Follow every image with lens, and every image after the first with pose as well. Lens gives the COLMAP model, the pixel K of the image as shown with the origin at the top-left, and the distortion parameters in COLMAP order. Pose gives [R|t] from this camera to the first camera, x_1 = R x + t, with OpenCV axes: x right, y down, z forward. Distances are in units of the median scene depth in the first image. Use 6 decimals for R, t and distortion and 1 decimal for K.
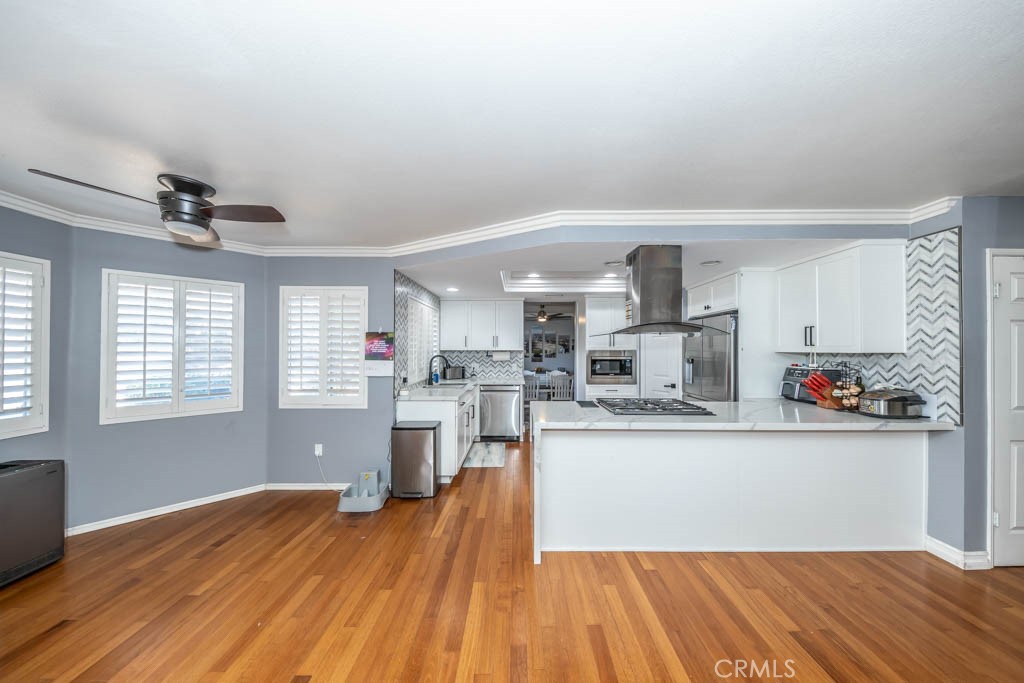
lens RADIAL K [[329.1, 0, 517.8], [0, 329.1, 347.0], [0, 0, 1]] dist [-0.003233, -0.001276]
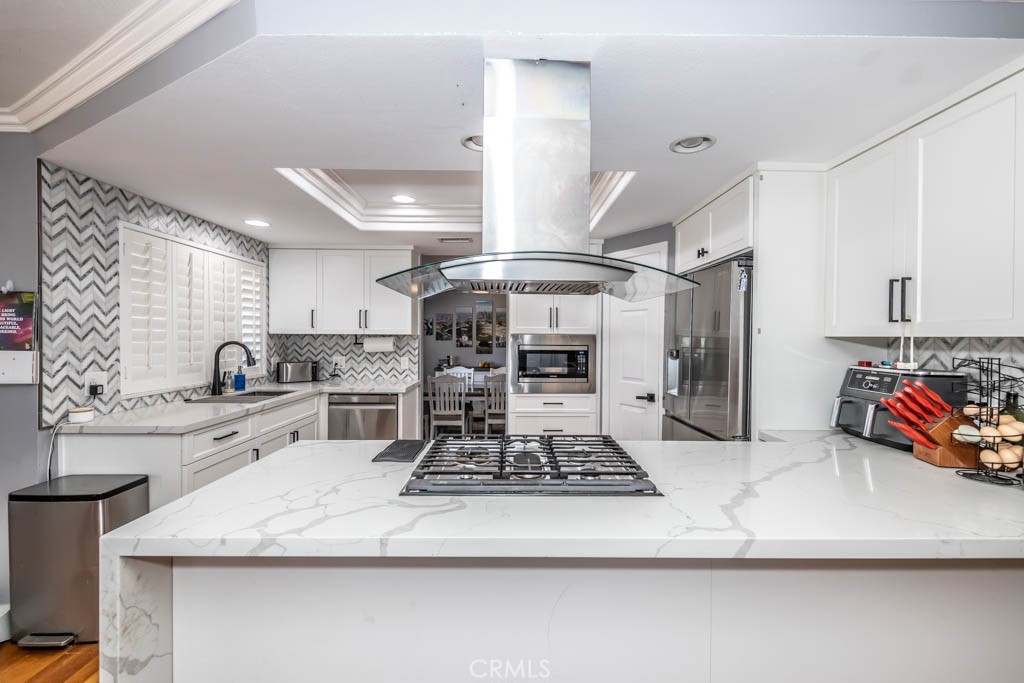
lens RADIAL K [[425.5, 0, 517.4], [0, 425.5, 343.2], [0, 0, 1]] dist [0.002451, 0.000866]
pose [[0.999789, 0.004752, 0.019994, 0.306598], [-0.005178, 0.999760, 0.021293, 0.013307], [-0.019888, -0.021392, 0.999573, 0.367512]]
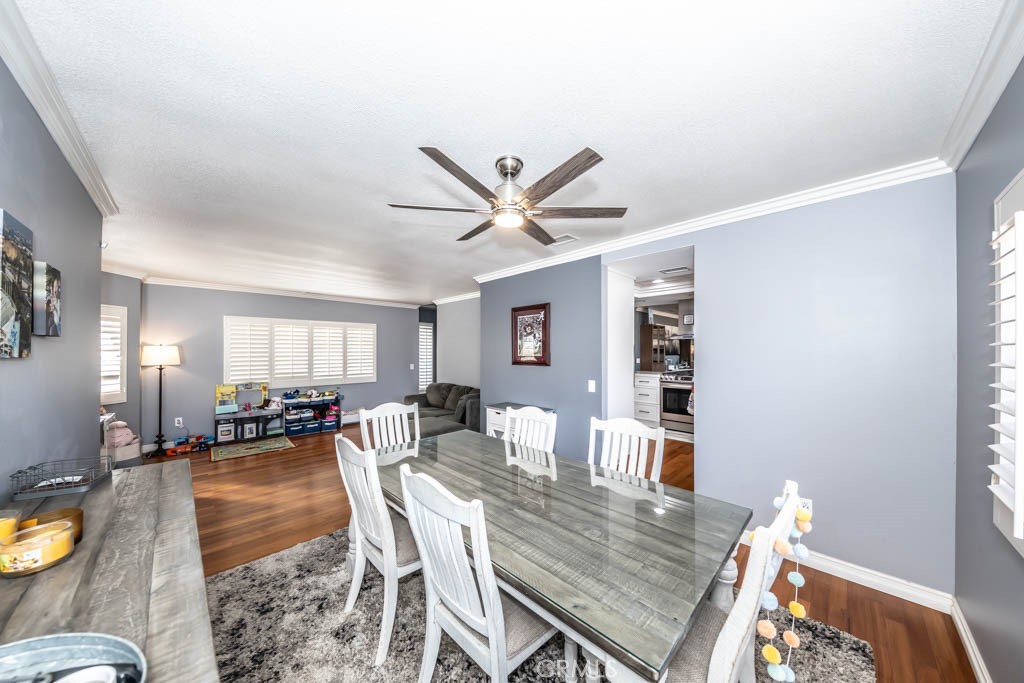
lens RADIAL K [[329.1, 0, 520.9], [0, 329.1, 348.2], [0, 0, 1]] dist [-0.003233, -0.001276]
pose [[-0.722109, 0.005428, 0.691758, -0.251772], [-0.007984, 0.999837, -0.016180, 0.043793], [-0.691733, -0.017207, -0.721948, 2.686812]]
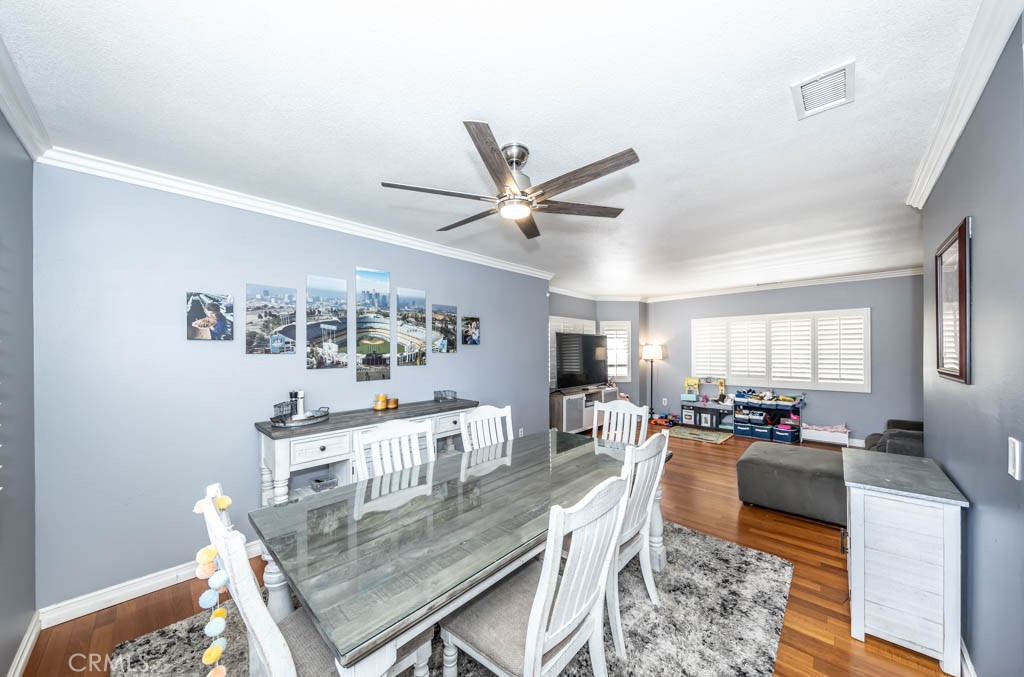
lens RADIAL K [[344.3, 0, 520.9], [0, 344.3, 346.6], [0, 0, 1]] dist [-0.001759, -0.000060]
pose [[0.677027, 0.004420, 0.735945, -0.256630], [-0.000999, 0.999987, -0.005087, 0.039442], [-0.735957, 0.002709, 0.677023, 1.882092]]
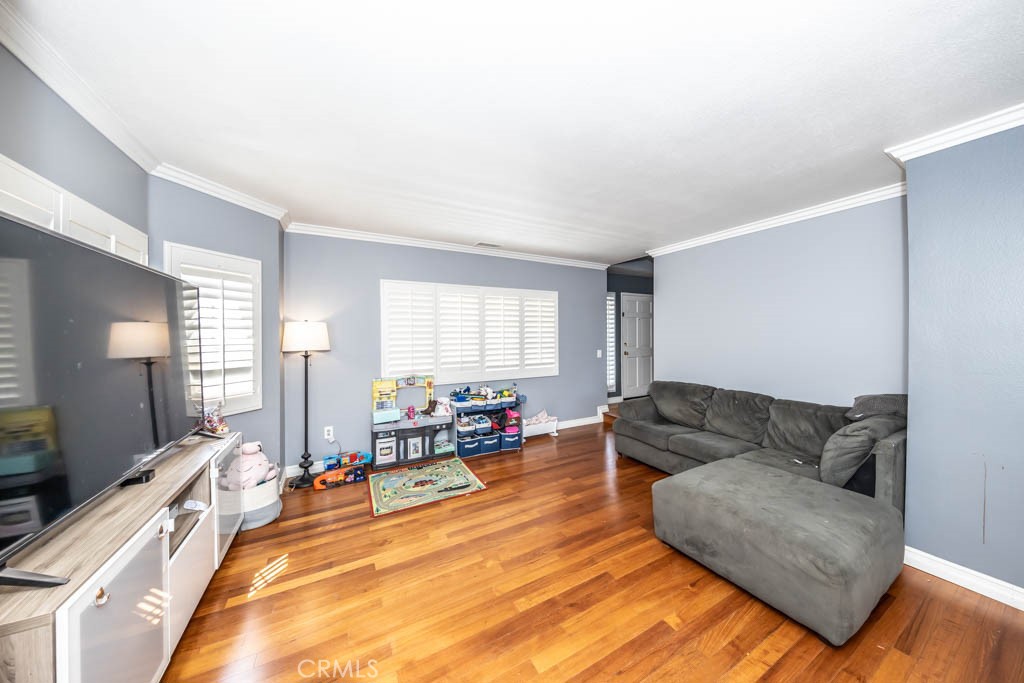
lens RADIAL K [[329.1, 0, 526.1], [0, 329.1, 334.9], [0, 0, 1]] dist [-0.003233, -0.001276]
pose [[-0.506360, 0.001606, 0.862321, 0.718303], [-0.006313, 0.999965, -0.005569, 0.061734], [-0.862299, -0.008264, -0.506331, 2.673664]]
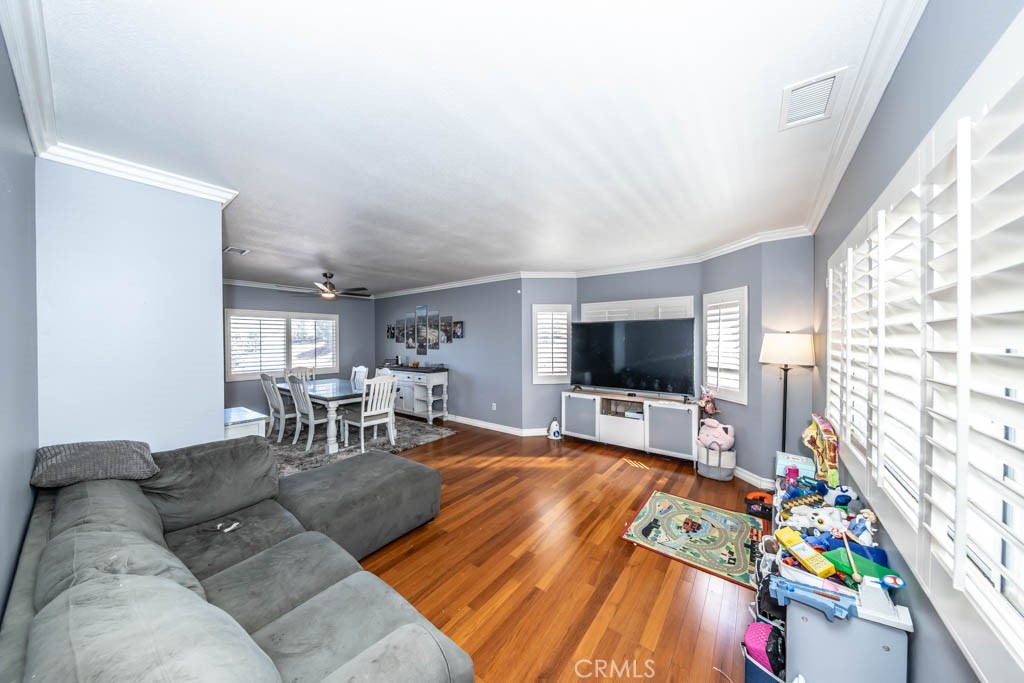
lens RADIAL K [[329.1, 0, 510.8], [0, 329.1, 340.8], [0, 0, 1]] dist [-0.003233, -0.001276]
pose [[0.793837, -0.002091, -0.608127, 1.839178], [0.013966, 0.999793, 0.014792, 0.017672], [0.607970, -0.020236, 0.793702, 1.538876]]
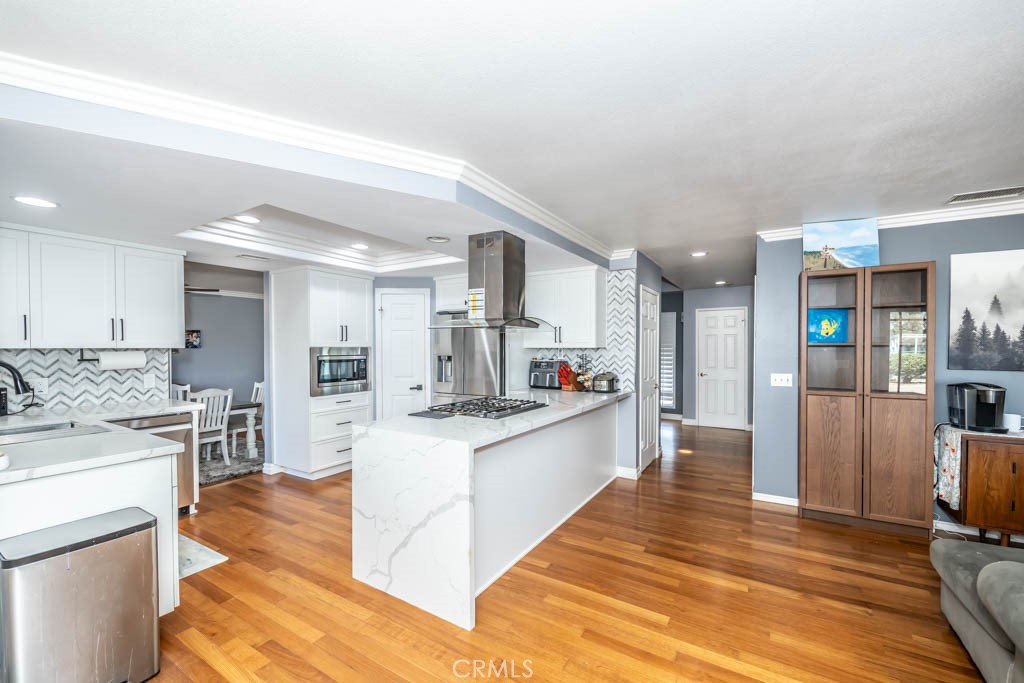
lens RADIAL K [[412.6, 0, 516.6], [0, 412.6, 353.4], [0, 0, 1]] dist [-0.003790, -0.001916]
pose [[0.518930, -0.015013, 0.854685, -0.447205], [-0.003174, 0.999805, 0.019488, 0.006614], [-0.854811, -0.012826, 0.518781, 0.281519]]
